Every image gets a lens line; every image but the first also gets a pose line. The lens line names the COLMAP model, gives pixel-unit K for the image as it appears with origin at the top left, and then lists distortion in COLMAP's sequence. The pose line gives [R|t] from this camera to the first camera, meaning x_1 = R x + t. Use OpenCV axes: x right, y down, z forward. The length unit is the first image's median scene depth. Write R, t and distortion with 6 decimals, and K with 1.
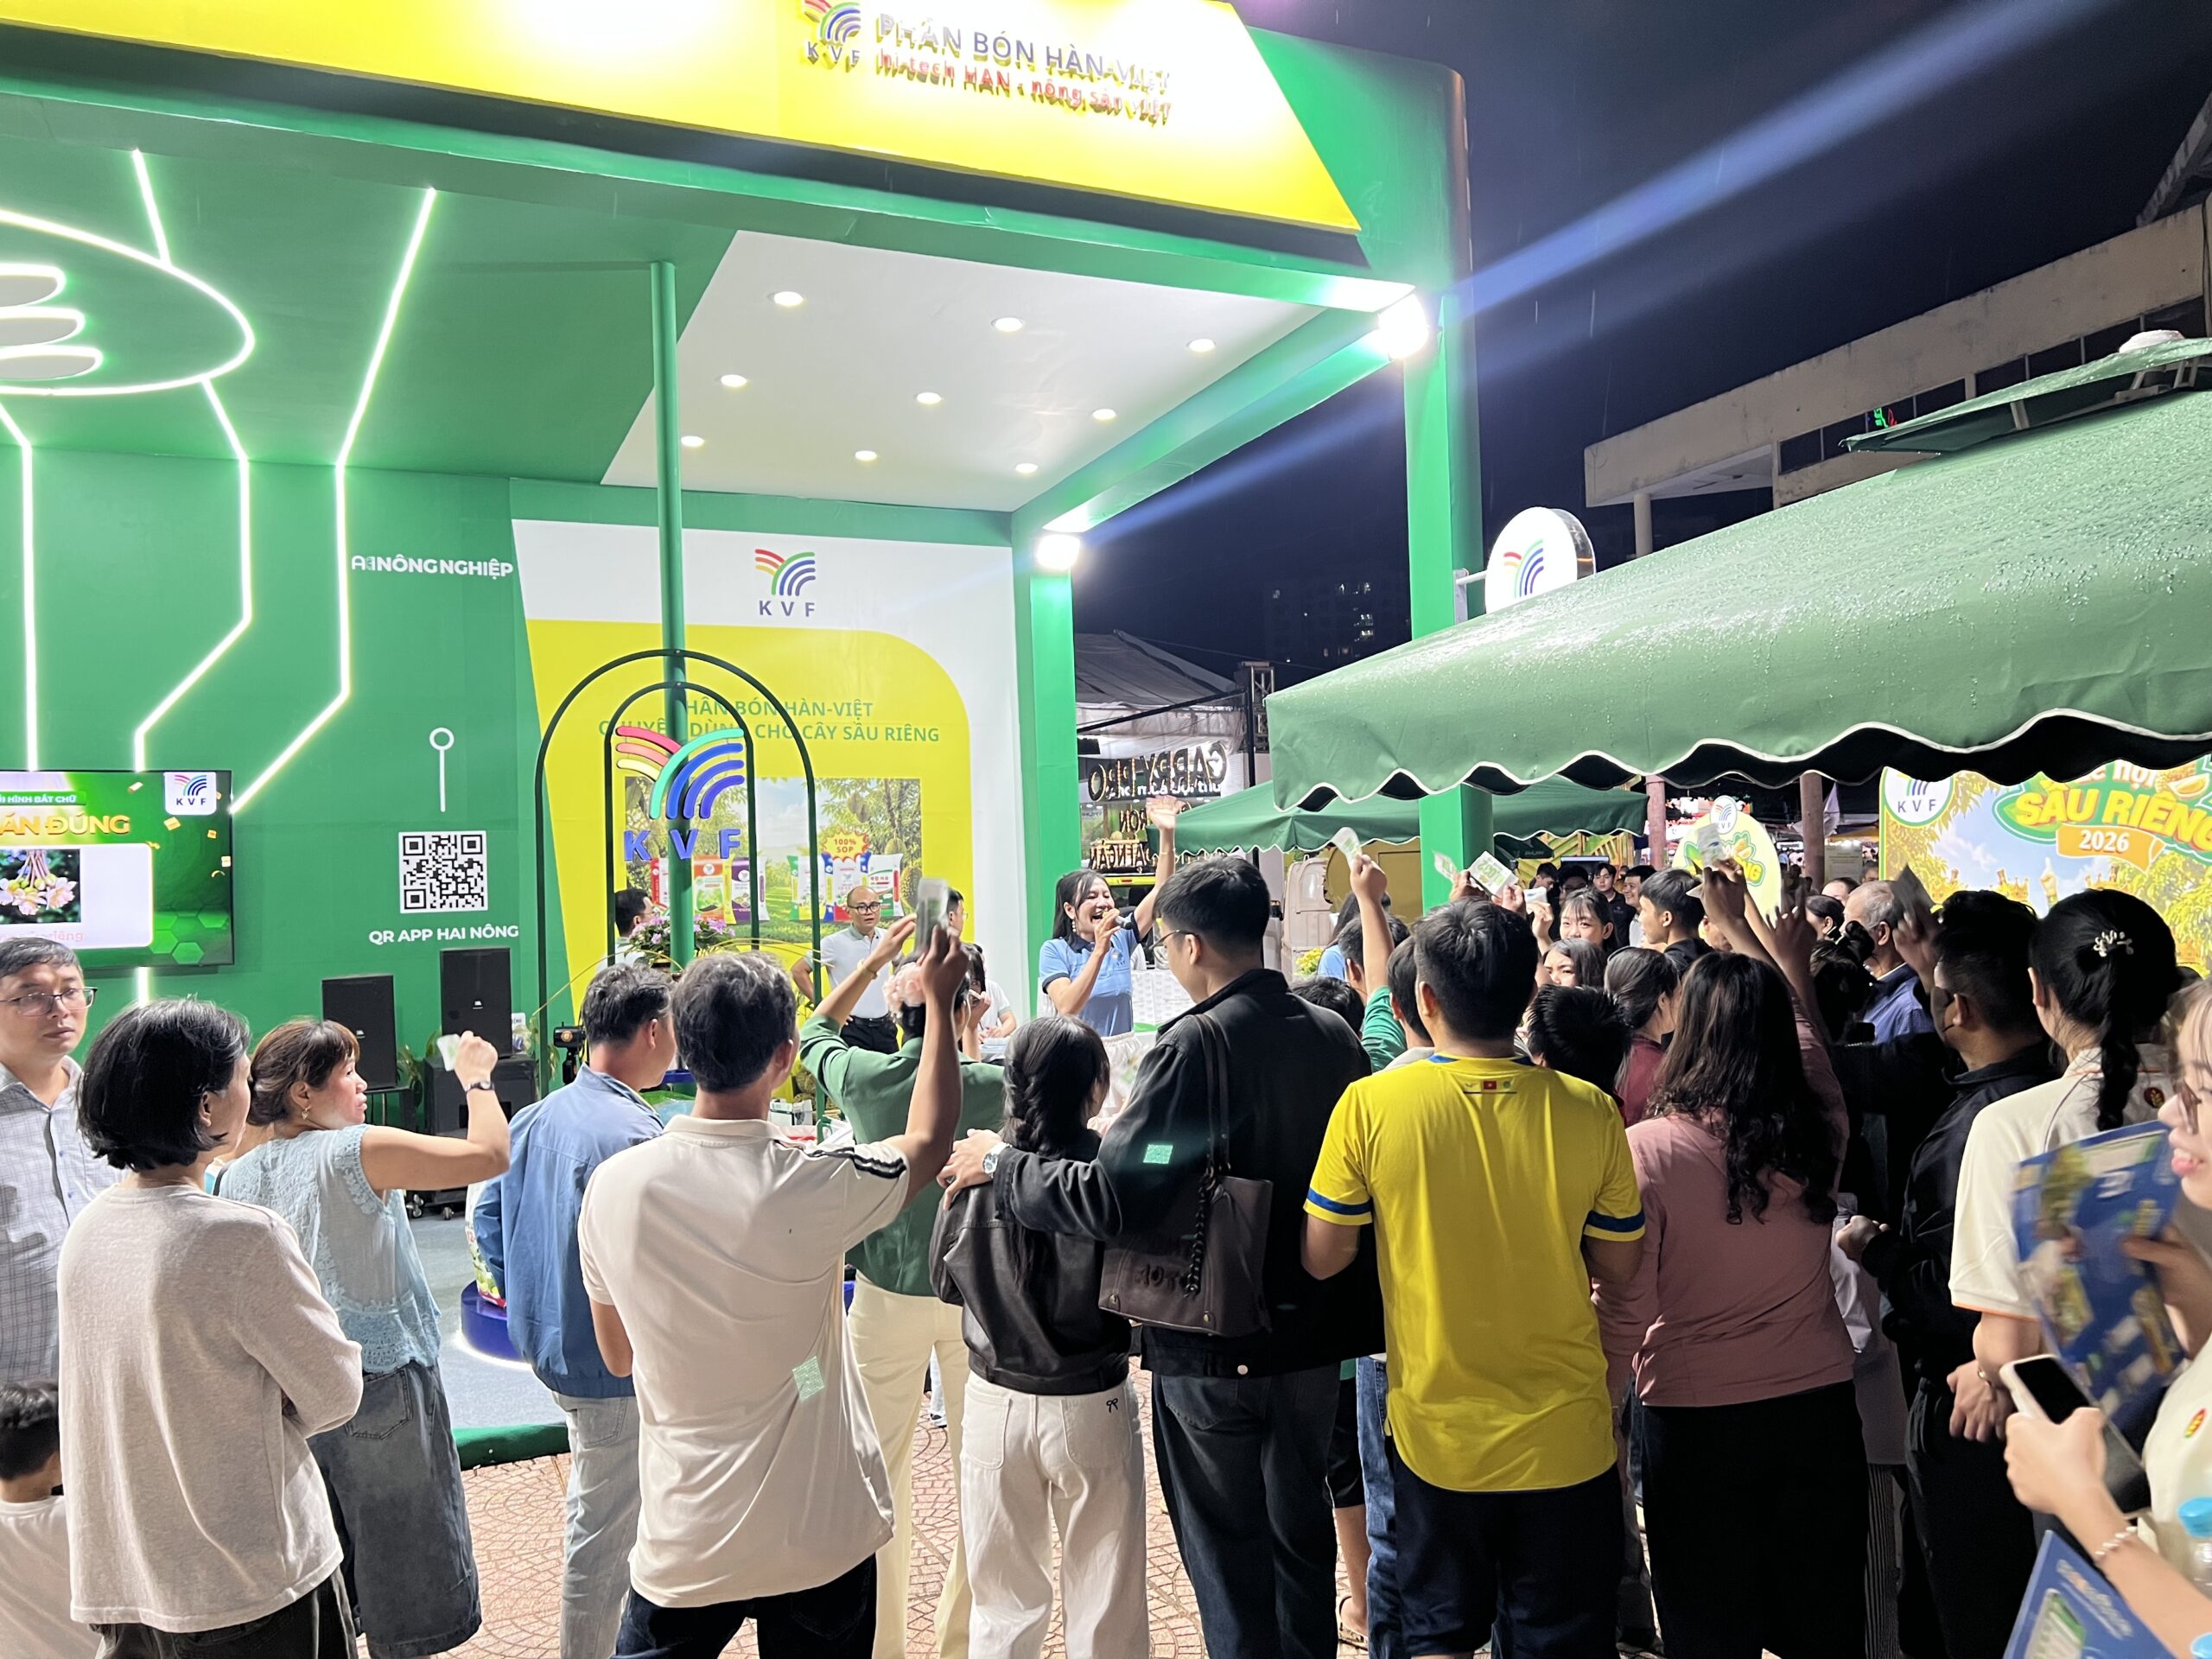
lens RADIAL K [[1655.6, 0, 1108.0], [0, 1655.6, 825.7], [0, 0, 1]] dist [0.014192, 0.000649]
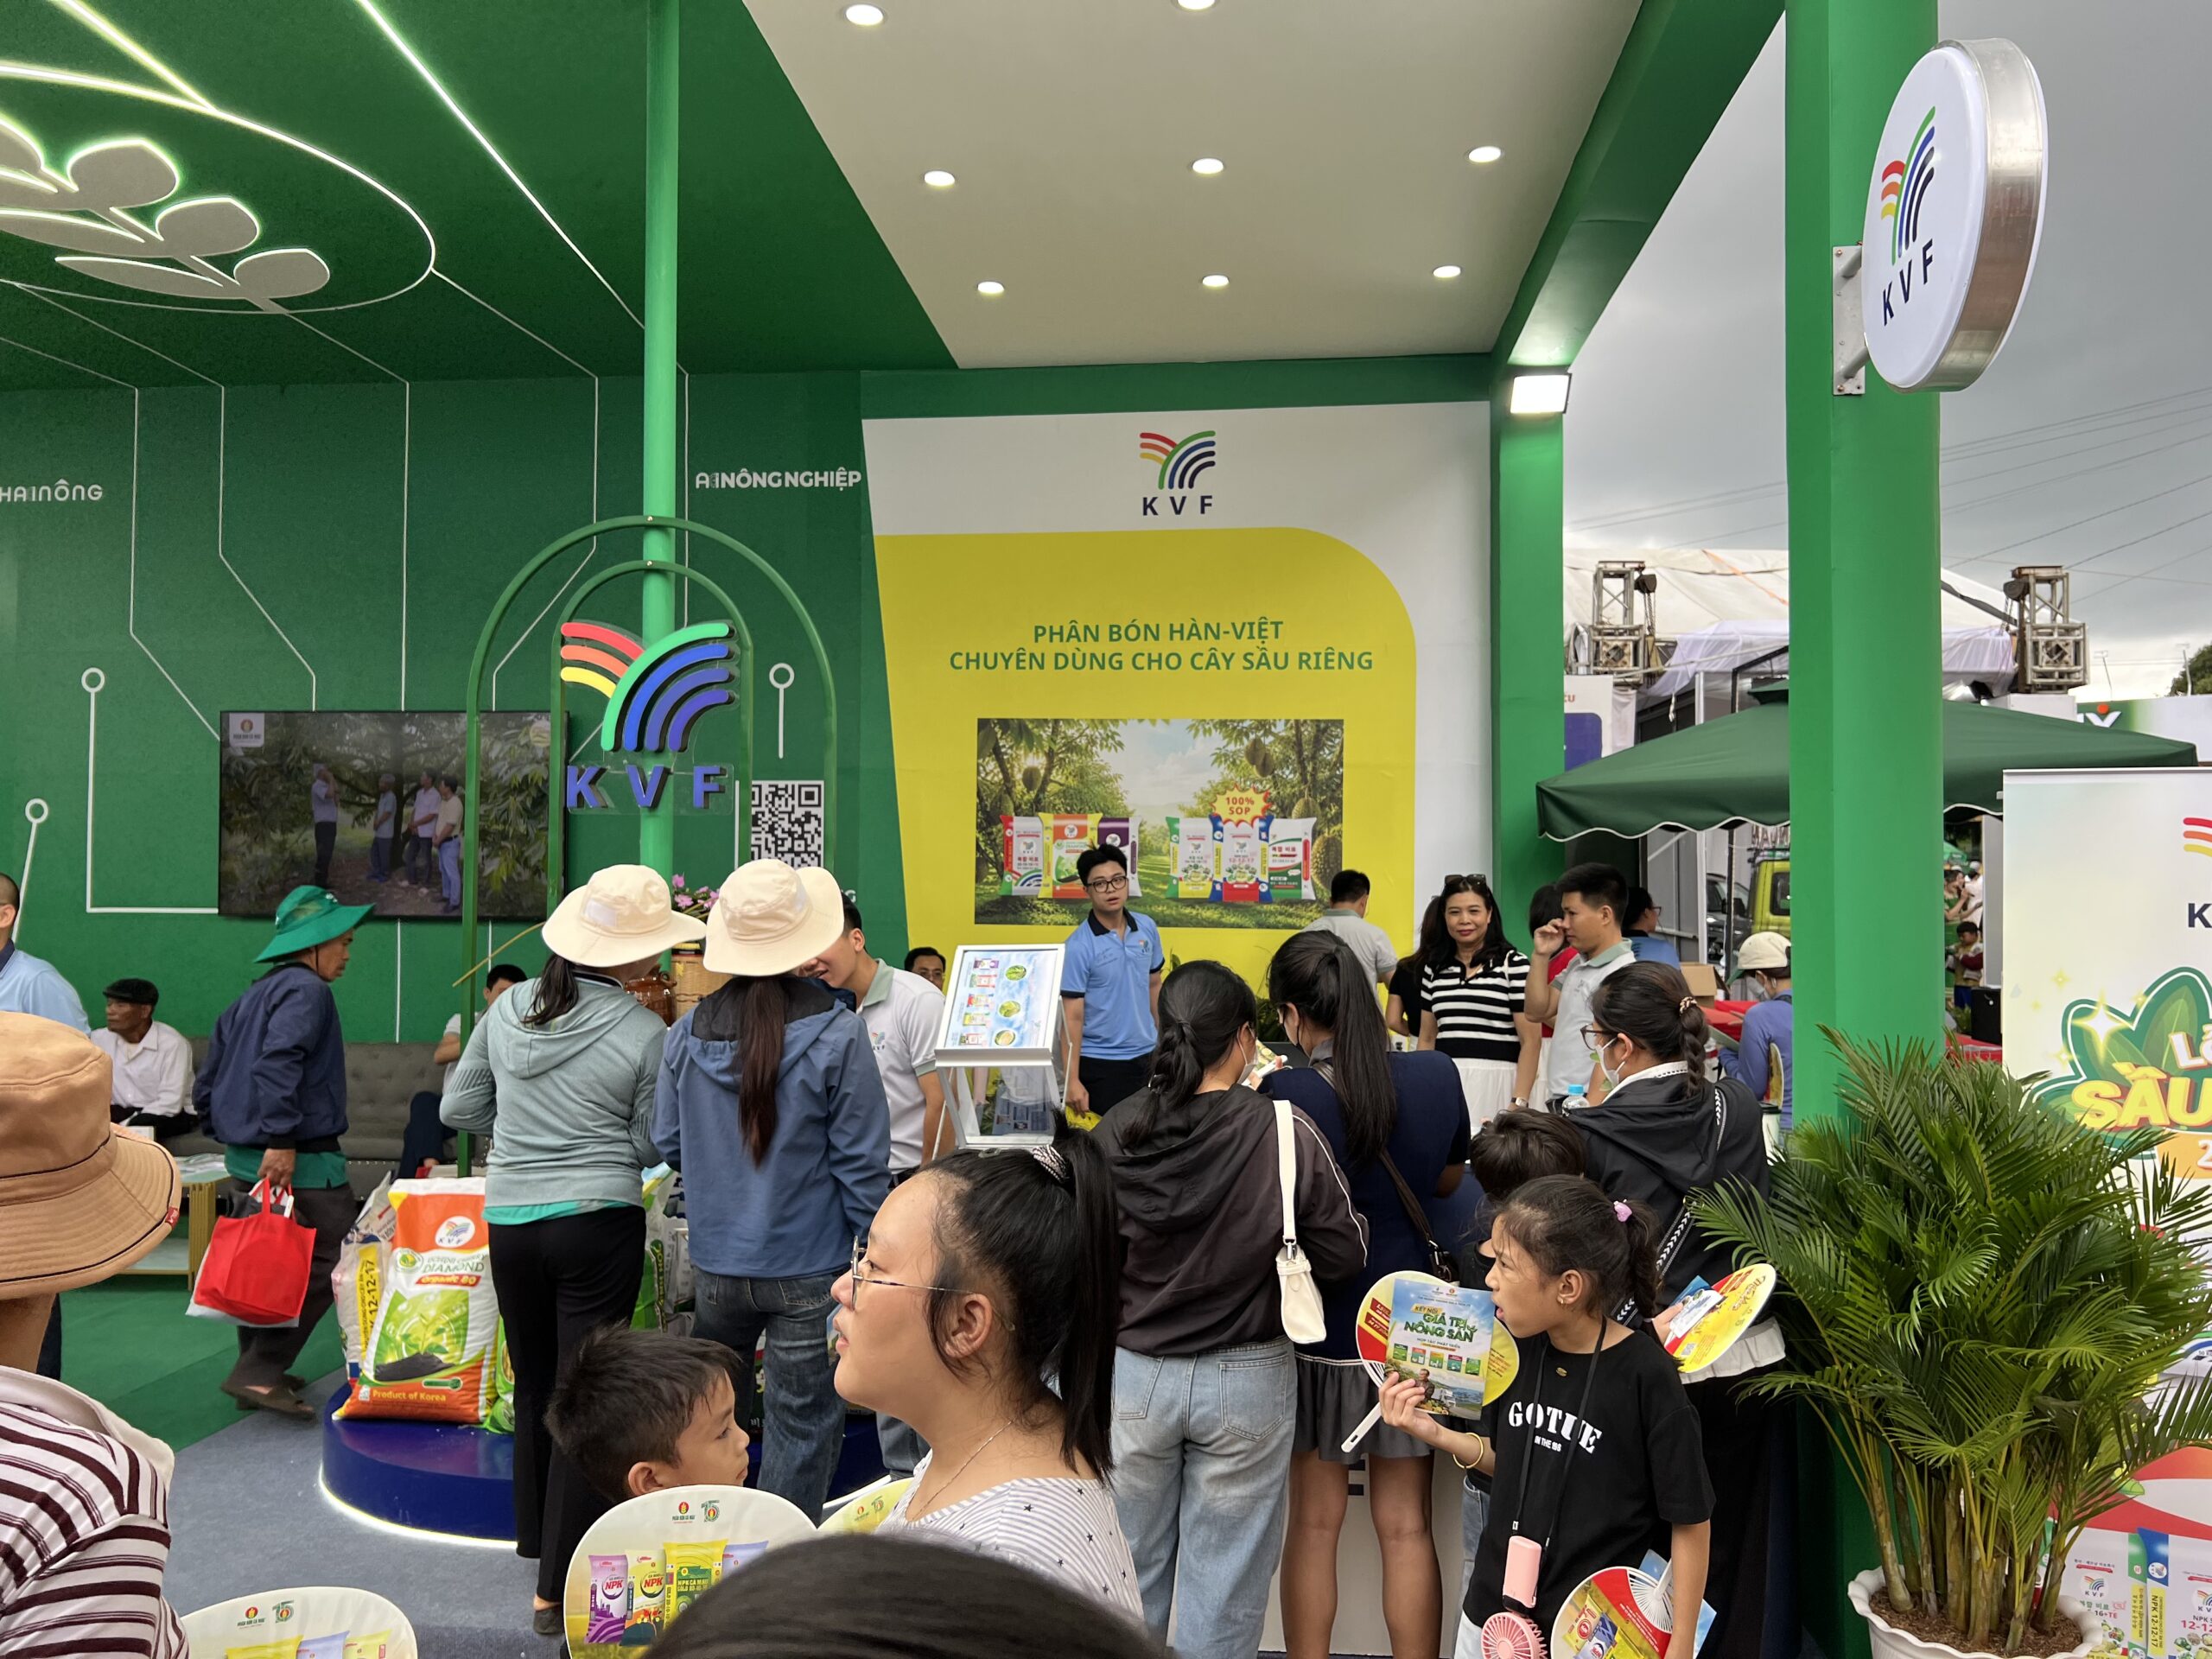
lens RADIAL K [[1655.6, 0, 1105.9], [0, 1655.6, 840.3], [0, 0, 1]] dist [0.014192, 0.000649]
pose [[0.871931, 0.025842, -0.488946, 0.177514], [-0.015107, 0.999551, 0.025888, 0.009632], [0.489395, -0.015186, 0.871930, 0.307078]]
